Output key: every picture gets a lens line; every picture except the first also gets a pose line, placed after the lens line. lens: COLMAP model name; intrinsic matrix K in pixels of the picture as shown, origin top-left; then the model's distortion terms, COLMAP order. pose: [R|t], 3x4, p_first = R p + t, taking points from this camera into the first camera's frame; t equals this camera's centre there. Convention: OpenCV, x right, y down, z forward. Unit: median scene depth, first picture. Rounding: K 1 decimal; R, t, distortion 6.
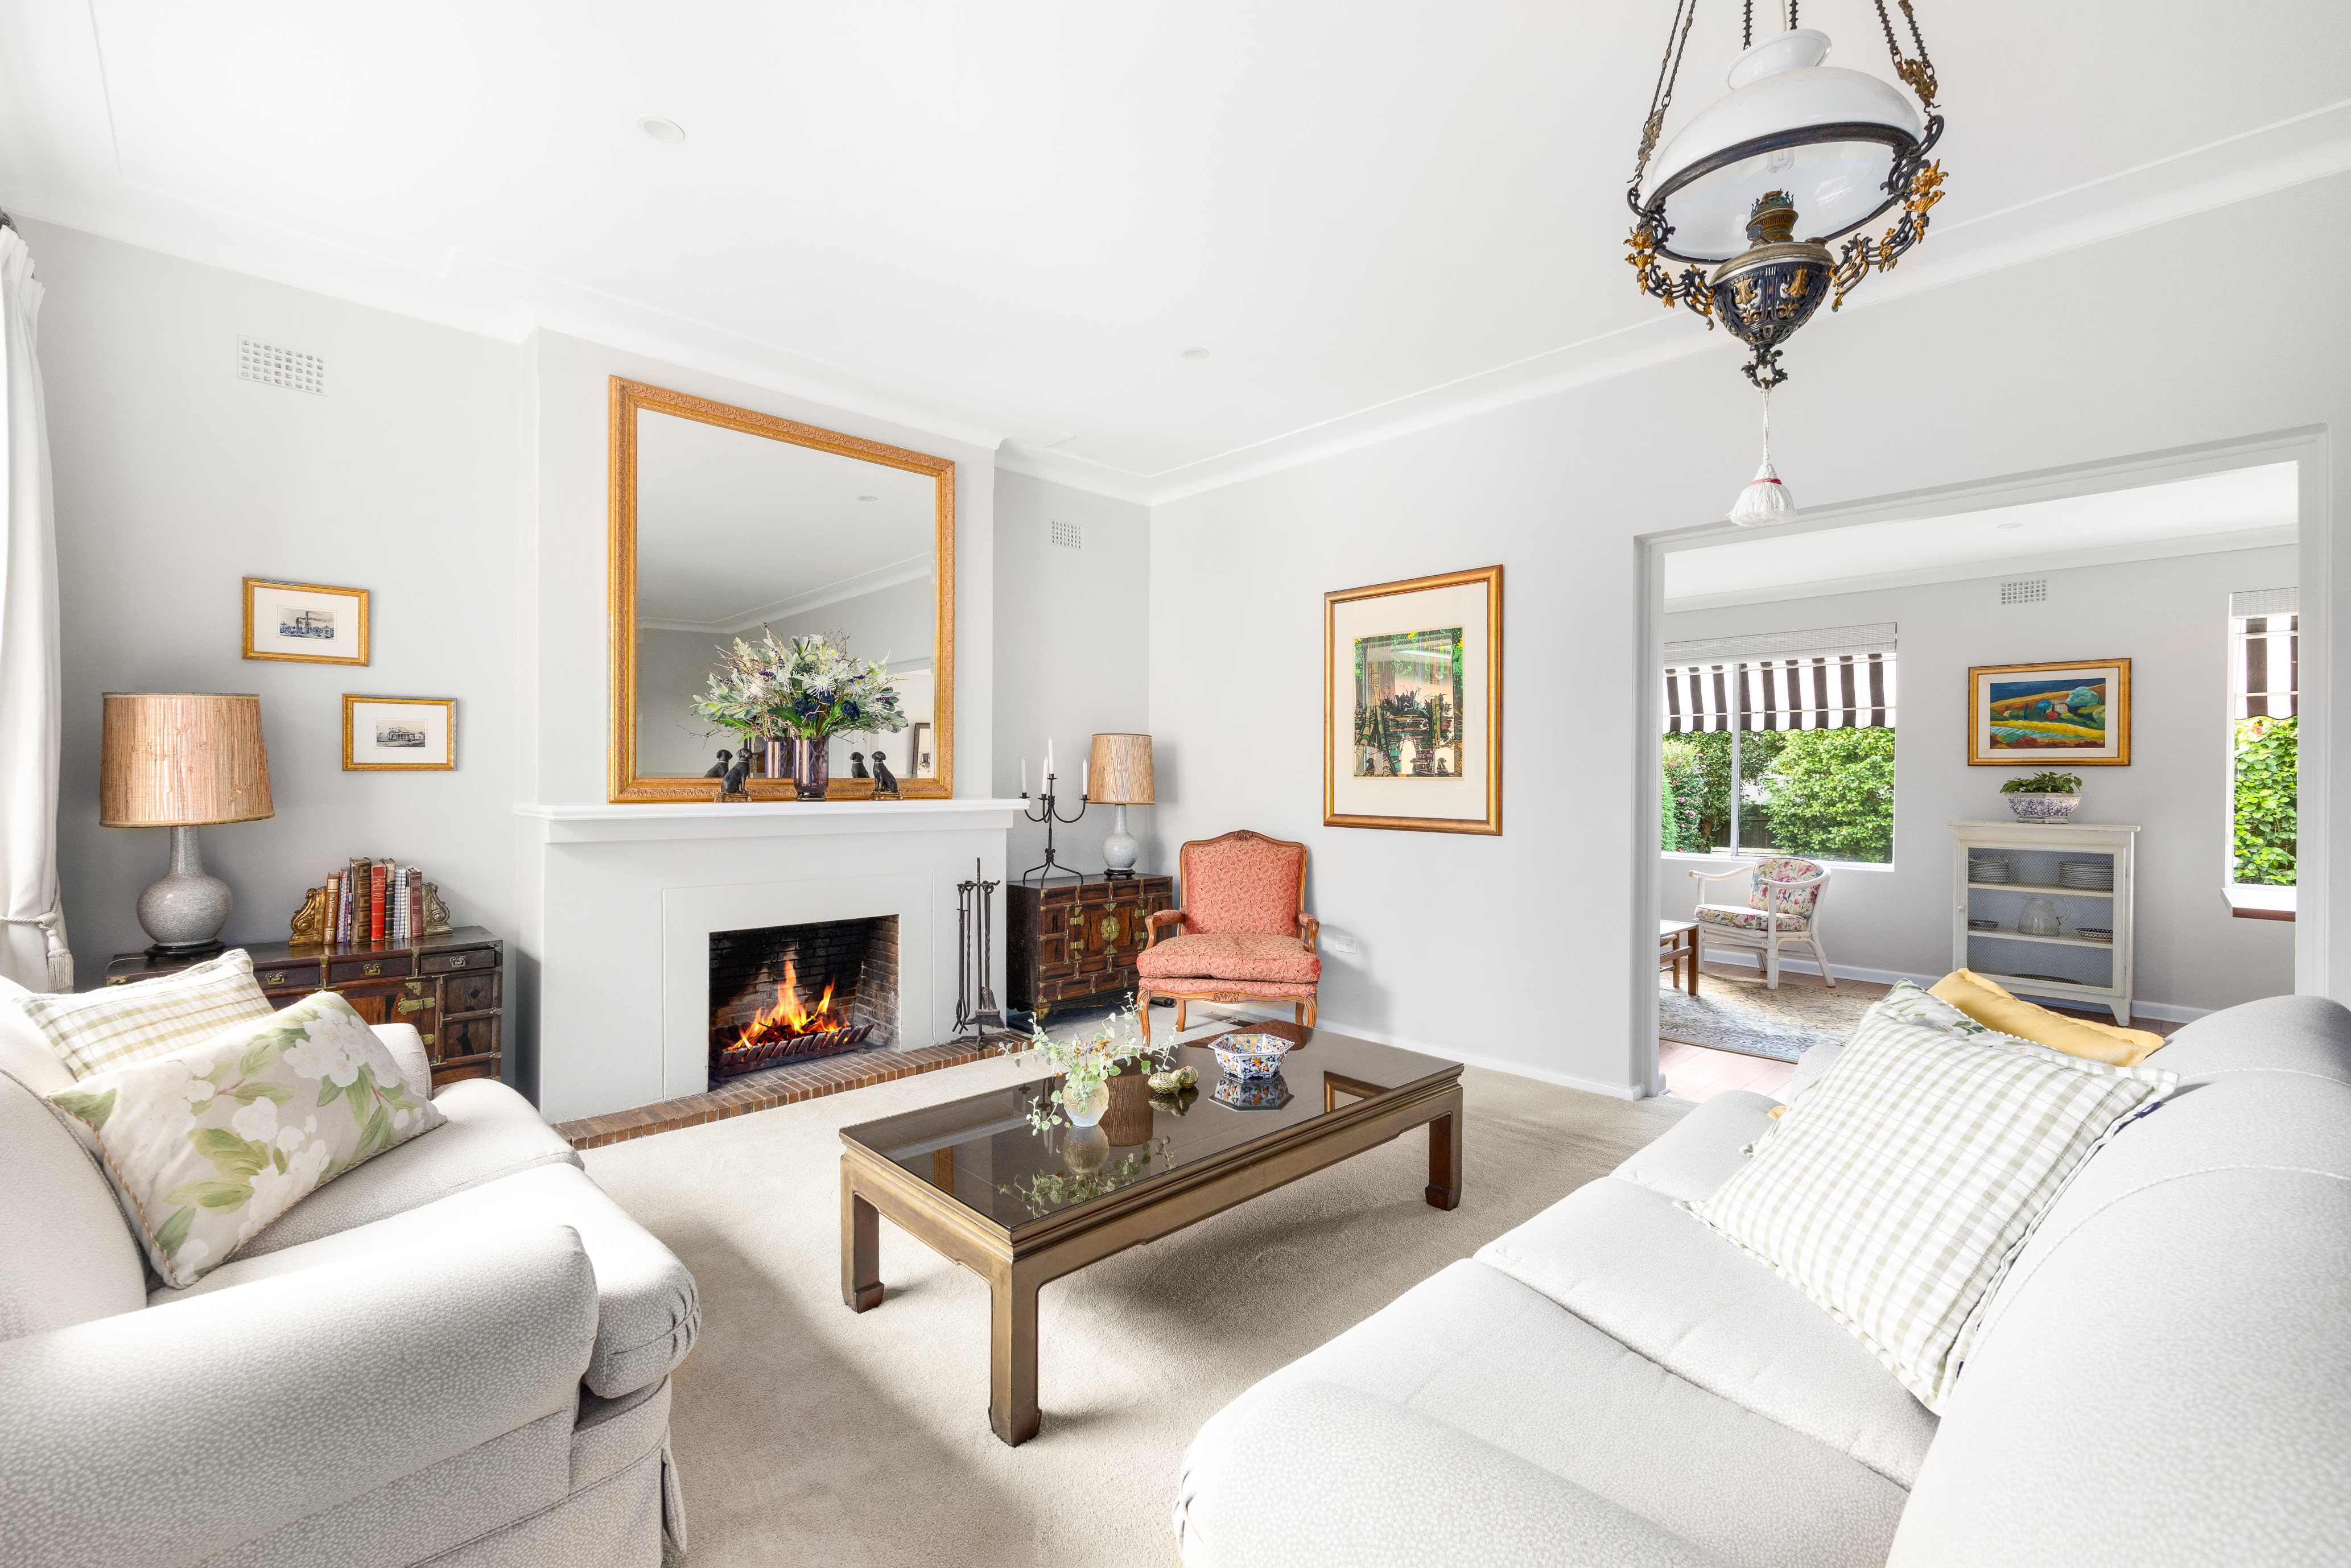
lens RADIAL K [[1051.3, 0, 1176.6], [0, 1051.3, 778.7], [0, 0, 1]] dist [0.000061, 0.000002]
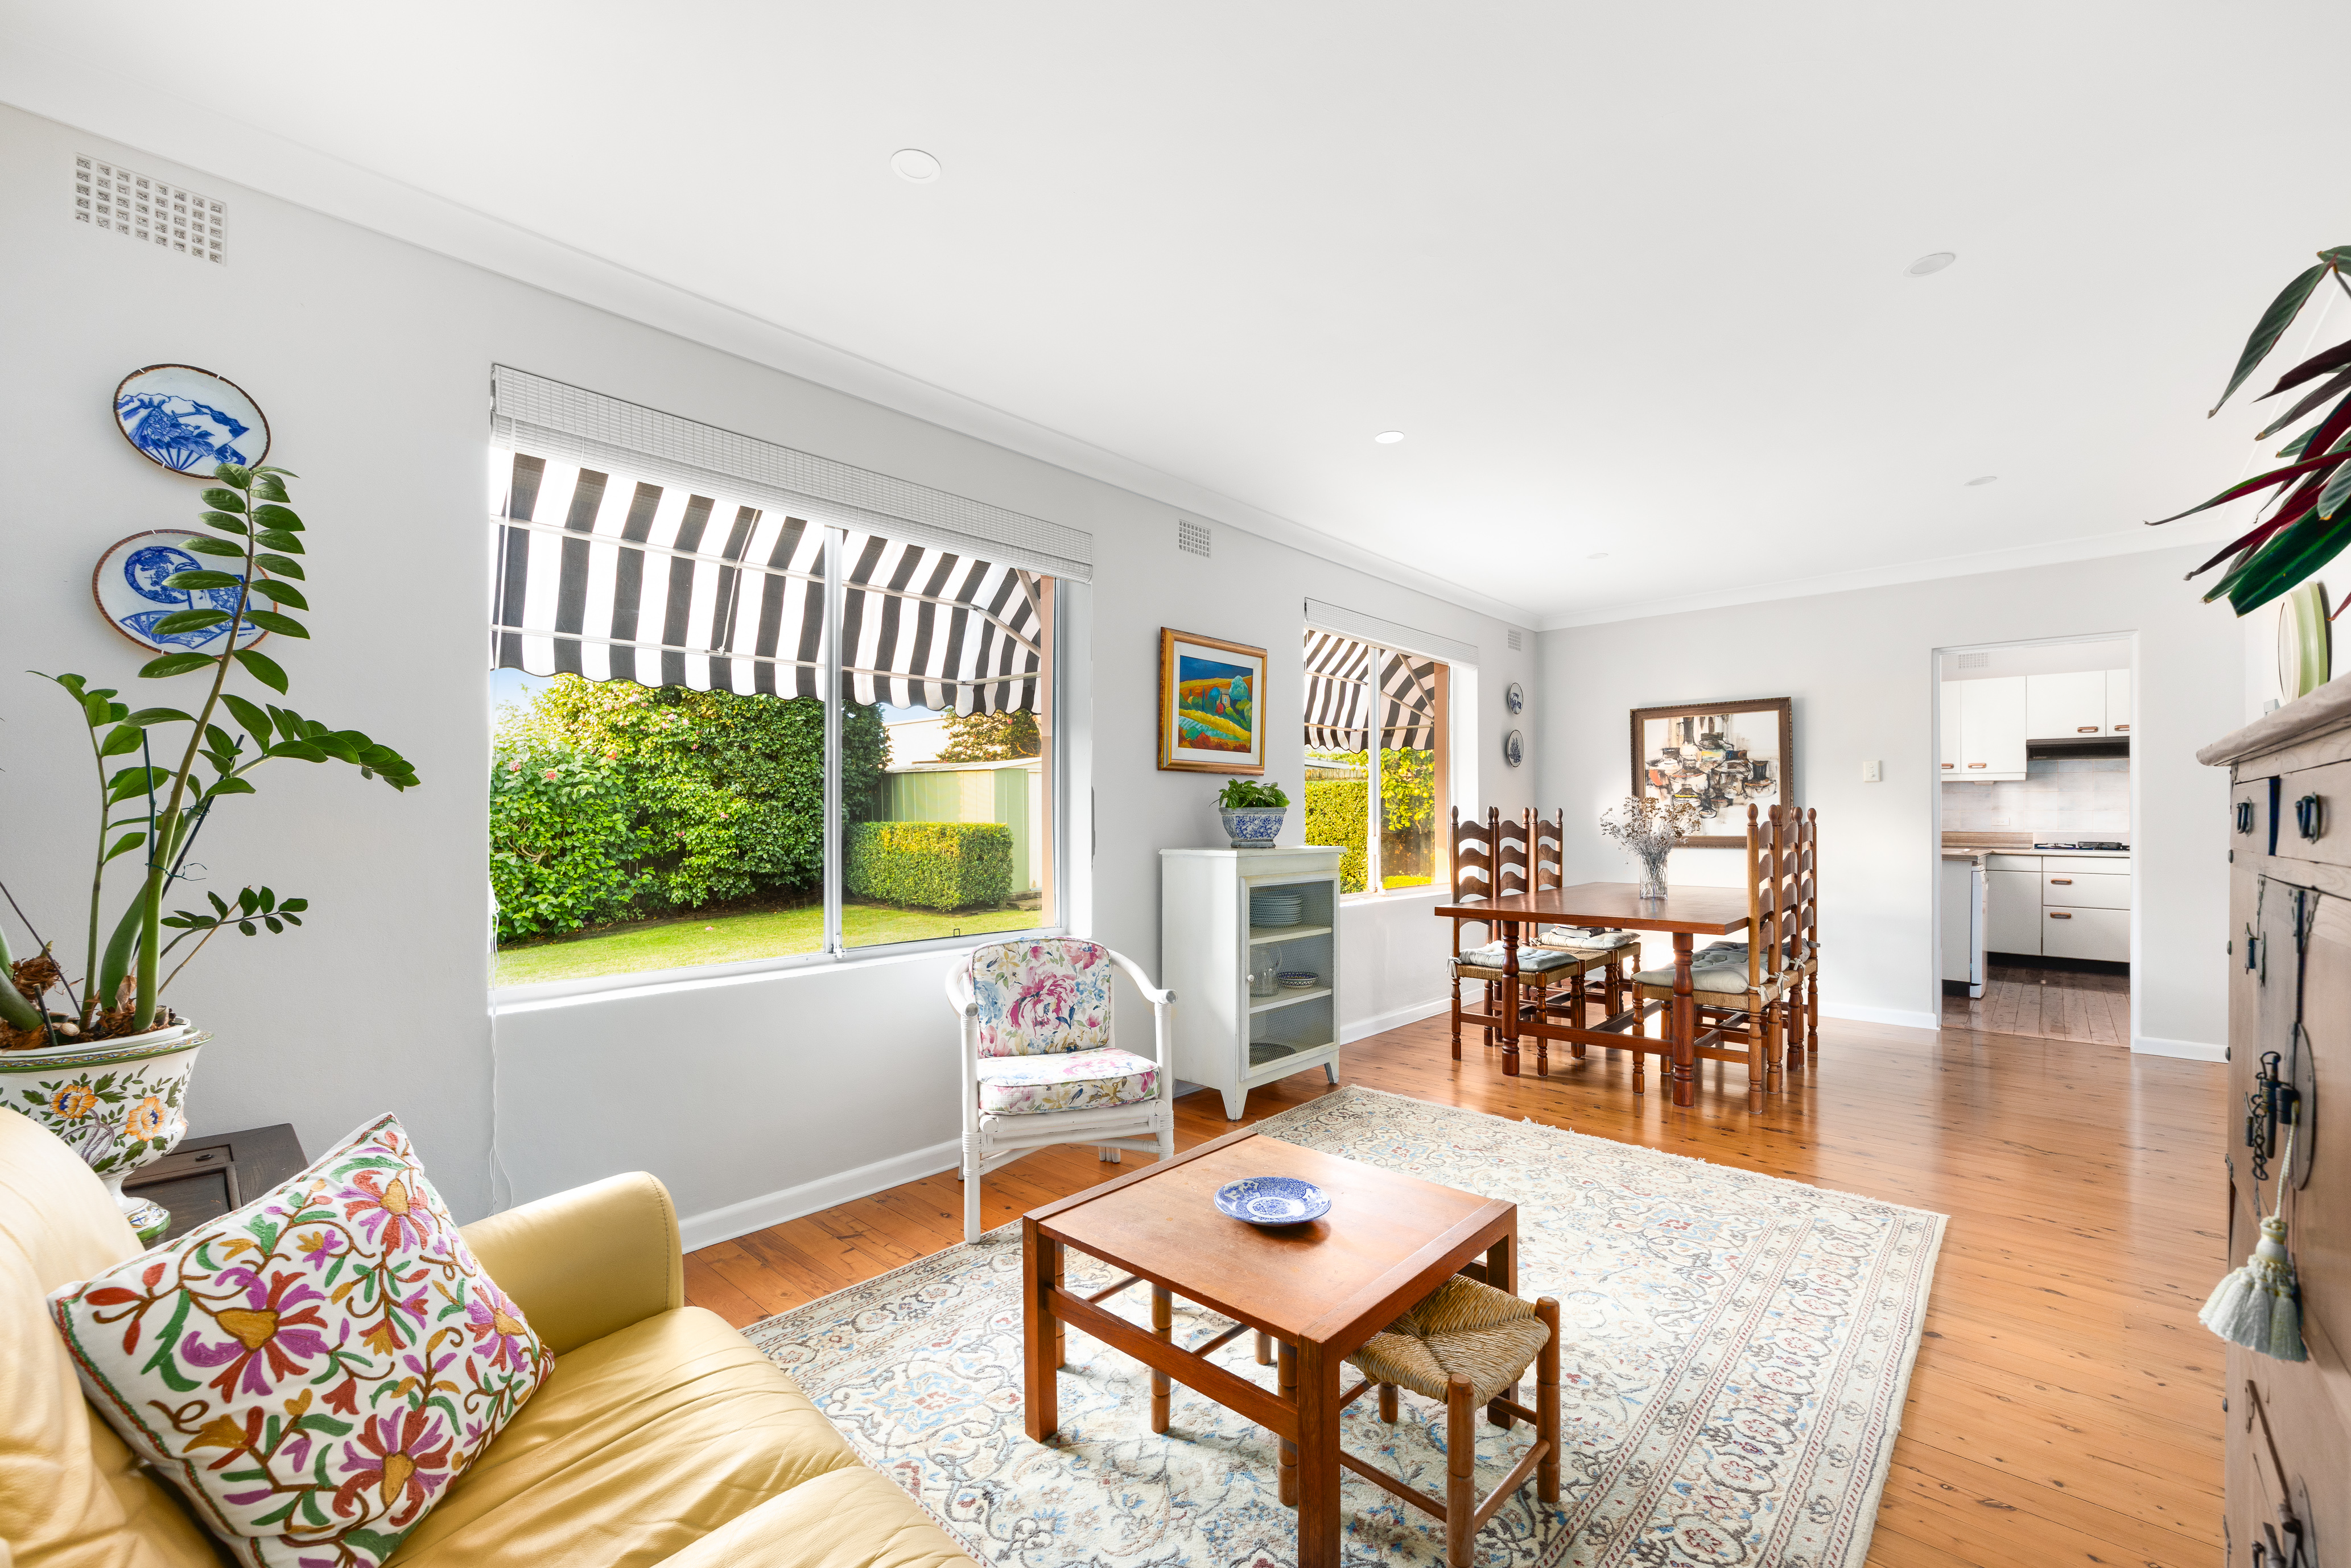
lens RADIAL K [[946.7, 0, 1176.6], [0, 946.7, 803.7], [0, 0, 1]] dist [0.000533, 0.000003]
pose [[-0.050551, 0.004752, 0.998710, 0.140203], [0.002336, 0.999987, -0.004640, 0.012897], [-0.998719, 0.002098, -0.050561, 1.059767]]
